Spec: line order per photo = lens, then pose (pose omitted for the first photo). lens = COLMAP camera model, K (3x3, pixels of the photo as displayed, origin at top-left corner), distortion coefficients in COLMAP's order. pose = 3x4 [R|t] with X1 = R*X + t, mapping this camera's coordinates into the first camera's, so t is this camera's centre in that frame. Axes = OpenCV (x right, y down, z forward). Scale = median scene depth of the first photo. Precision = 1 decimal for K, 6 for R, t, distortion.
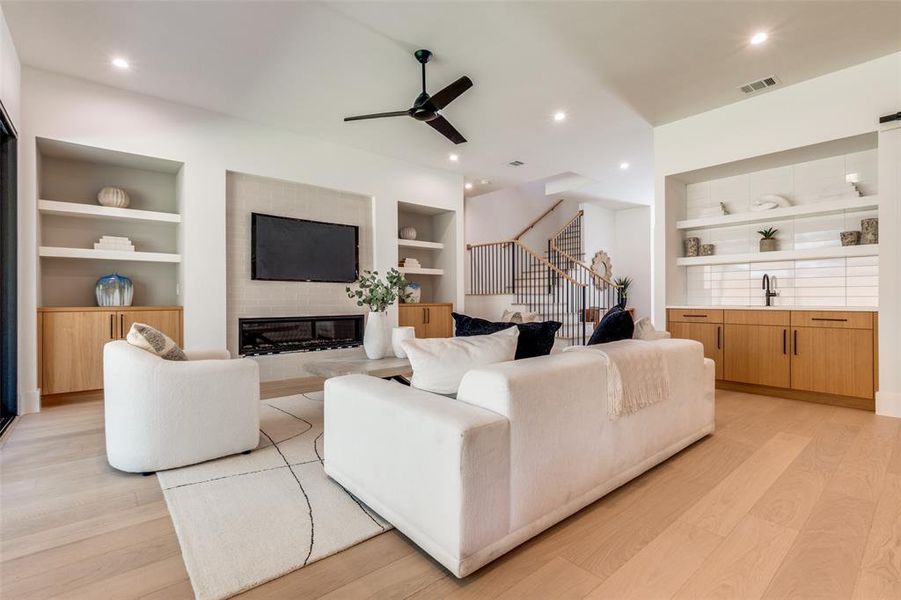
lens RADIAL K [[413.8, 0, 447.4], [0, 413.8, 301.4], [0, 0, 1]] dist [-0.002426, -0.000184]
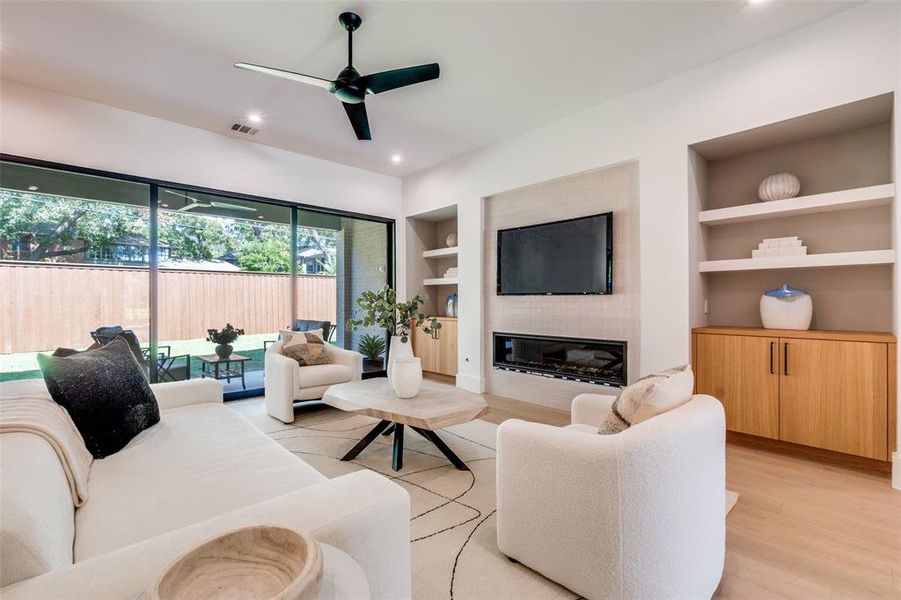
lens RADIAL K [[426.9, 0, 450.3], [0, 426.9, 300.7], [0, 0, 1]] dist [0.005375, 0.000367]
pose [[0.060277, -0.004764, -0.998170, 0.530915], [-0.002896, 0.999984, -0.004948, -0.030923], [0.998177, 0.003189, 0.060263, 0.751303]]
